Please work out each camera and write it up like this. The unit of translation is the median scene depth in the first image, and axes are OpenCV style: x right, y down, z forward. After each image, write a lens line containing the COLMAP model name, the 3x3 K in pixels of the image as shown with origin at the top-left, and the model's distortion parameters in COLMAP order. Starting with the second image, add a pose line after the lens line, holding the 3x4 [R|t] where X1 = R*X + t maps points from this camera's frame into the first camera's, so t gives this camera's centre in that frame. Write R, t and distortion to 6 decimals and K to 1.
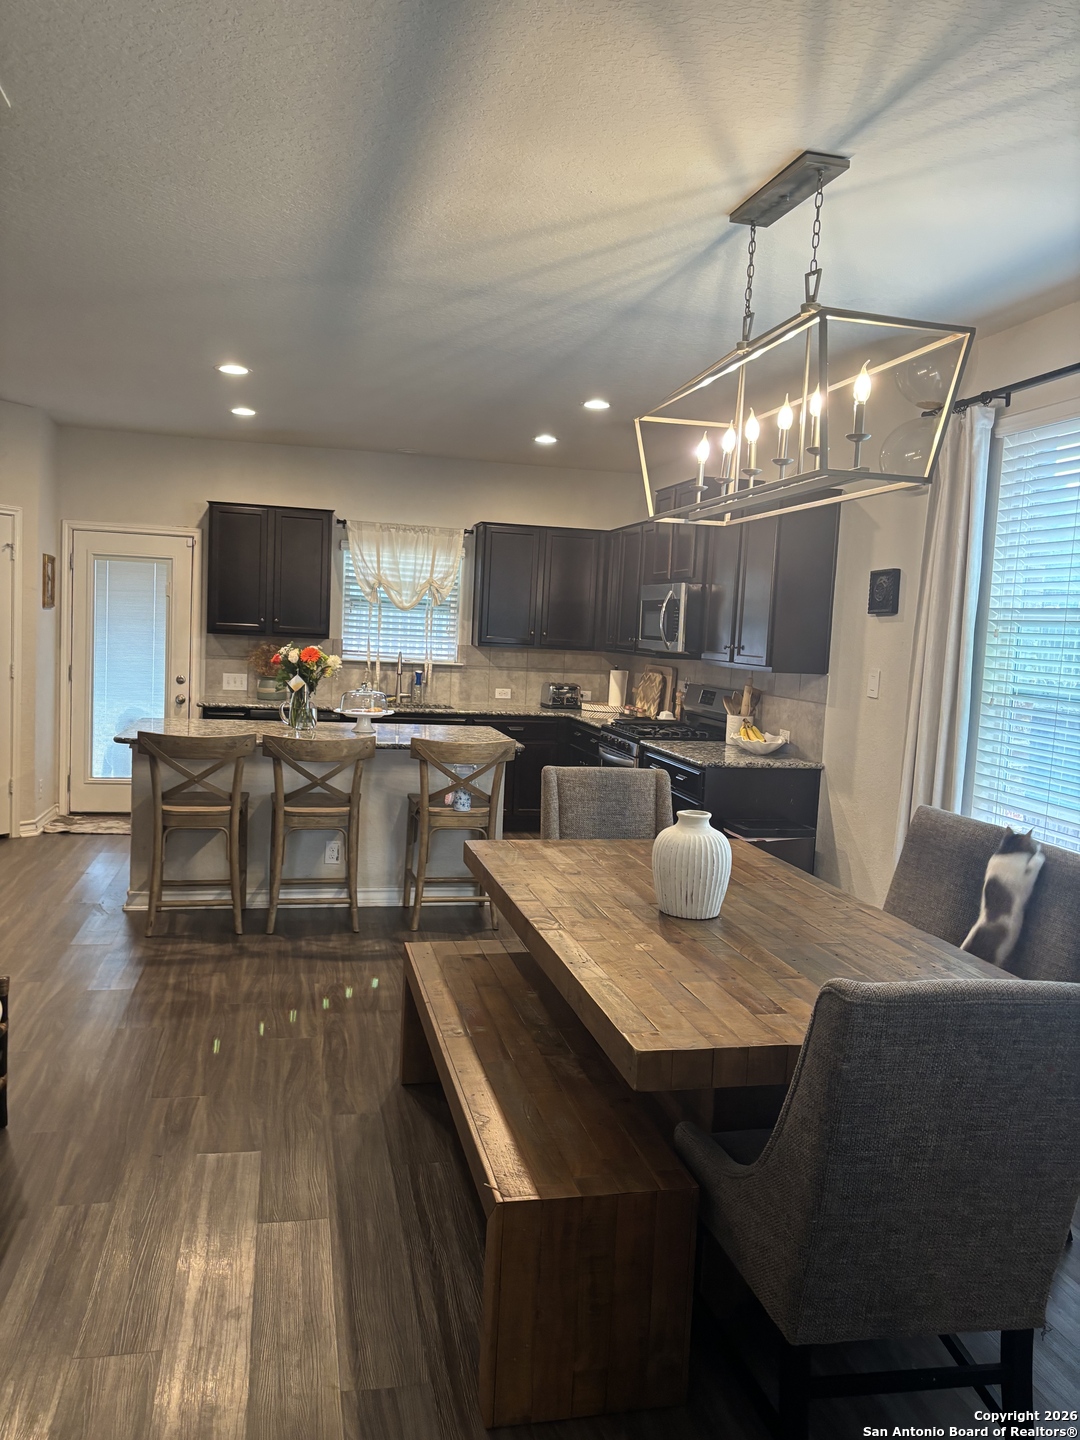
lens RADIAL K [[1065.4, 0, 540.0], [0, 1065.4, 720.0], [0, 0, 1]] dist [0.098755, -0.122051]
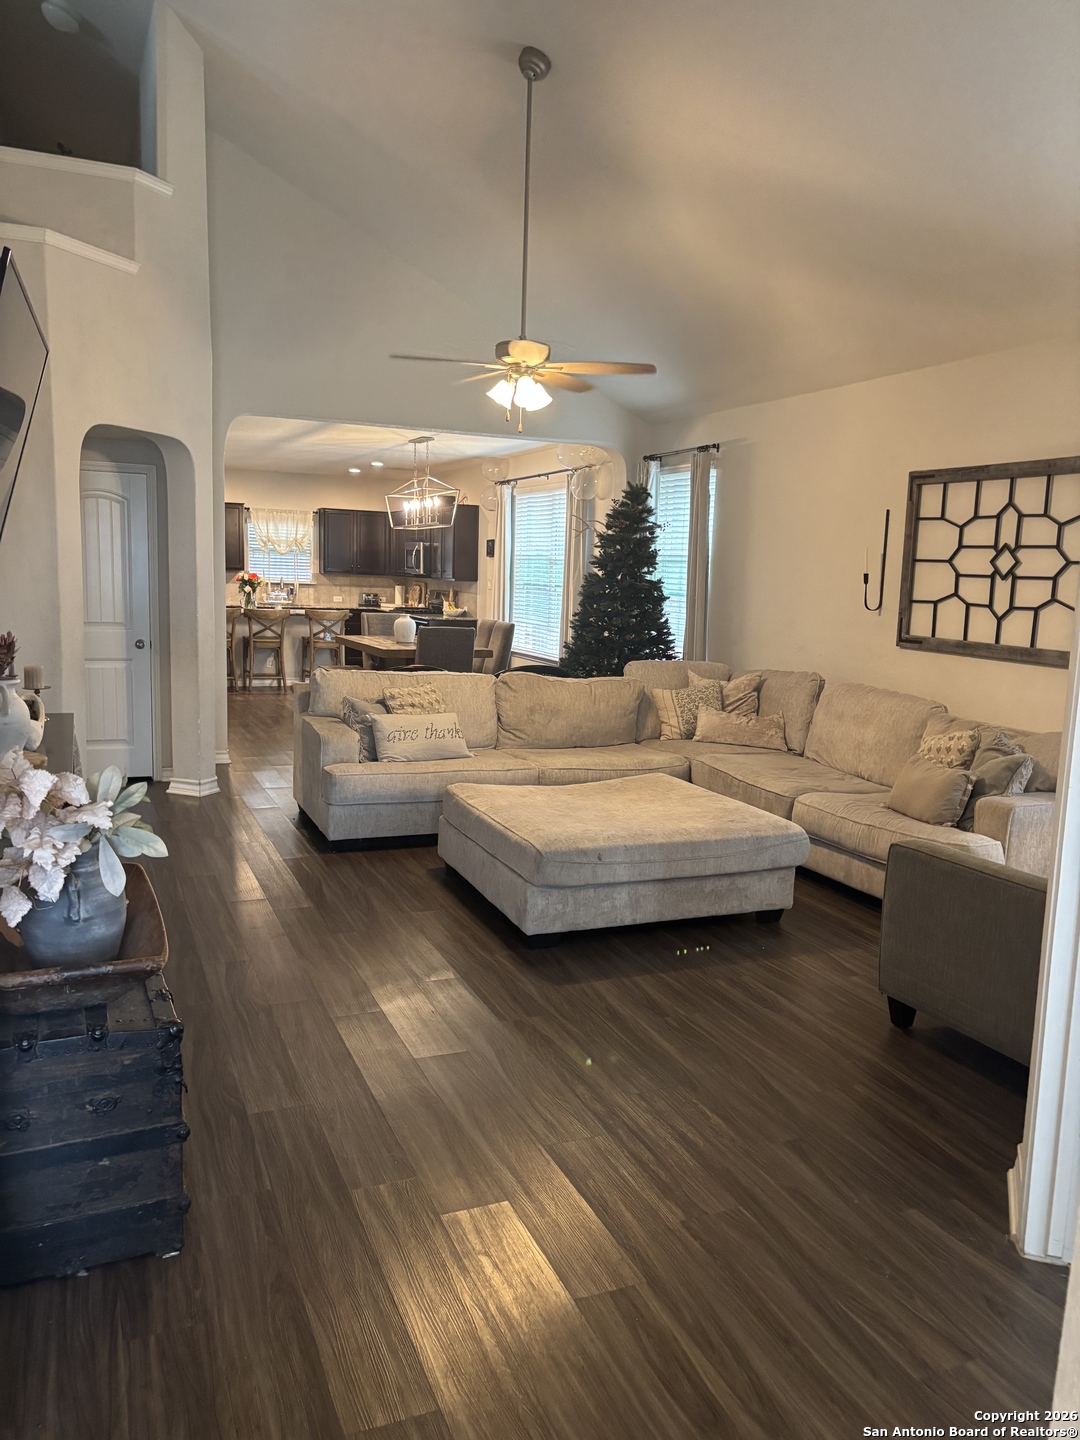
lens RADIAL K [[1065.4, 0, 540.0], [0, 1065.4, 720.0], [0, 0, 1]] dist [0.098755, -0.122051]
pose [[0.985290, -0.040704, 0.165974, -0.007731], [0.030804, 0.997614, 0.061788, 0.126273], [-0.168093, -0.055766, 0.984193, -1.421963]]
